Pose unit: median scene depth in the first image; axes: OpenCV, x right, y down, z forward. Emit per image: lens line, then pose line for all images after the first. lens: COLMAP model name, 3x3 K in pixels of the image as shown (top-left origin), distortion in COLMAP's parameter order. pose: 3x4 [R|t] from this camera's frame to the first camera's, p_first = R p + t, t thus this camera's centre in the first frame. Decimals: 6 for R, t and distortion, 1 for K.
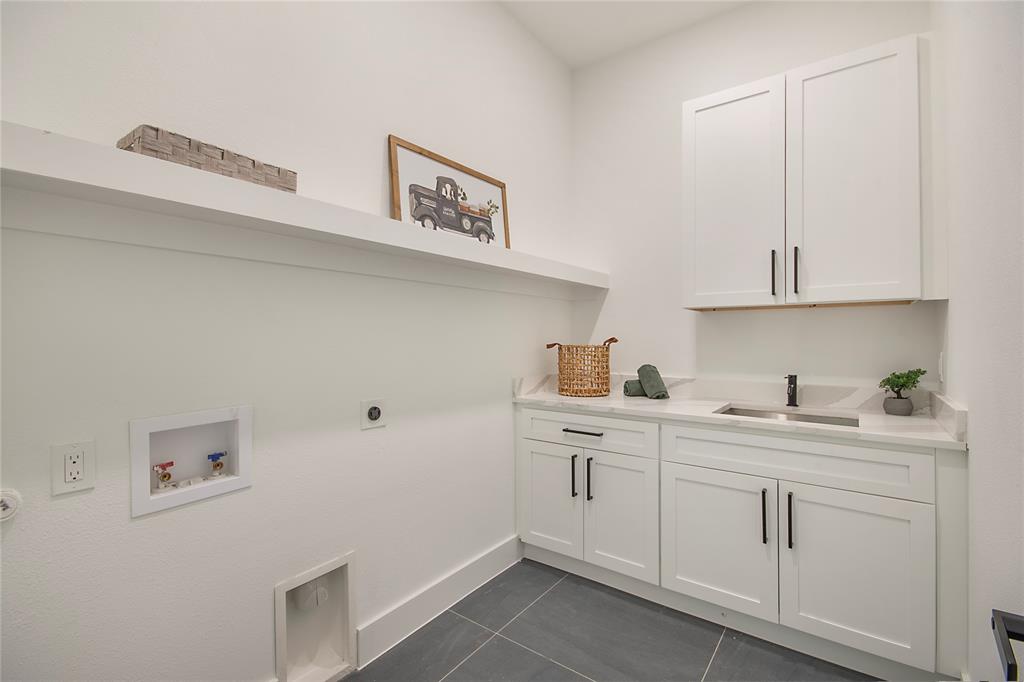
lens RADIAL K [[452.1, 0, 509.5], [0, 452.1, 332.5], [0, 0, 1]] dist [-0.009839, 0.002209]
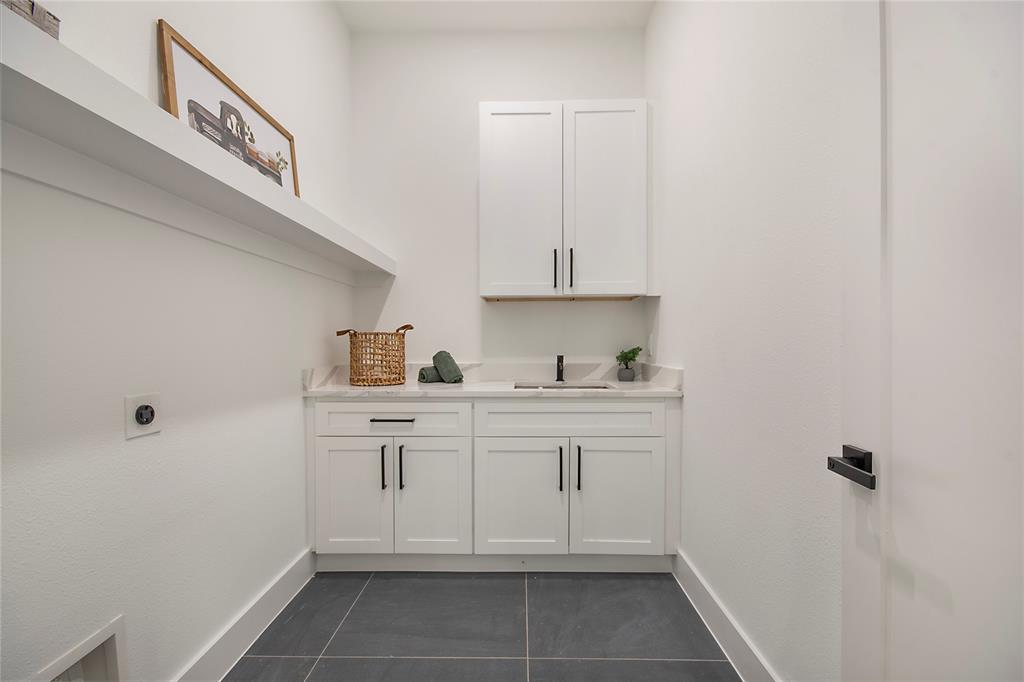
lens RADIAL K [[452.1, 0, 512.1], [0, 452.1, 351.1], [0, 0, 1]] dist [-0.009839, 0.002209]
pose [[0.811043, -0.015924, 0.584770, -0.204613], [-0.001524, 0.999569, 0.029333, 0.049790], [-0.584985, -0.024681, 0.810669, 0.089319]]
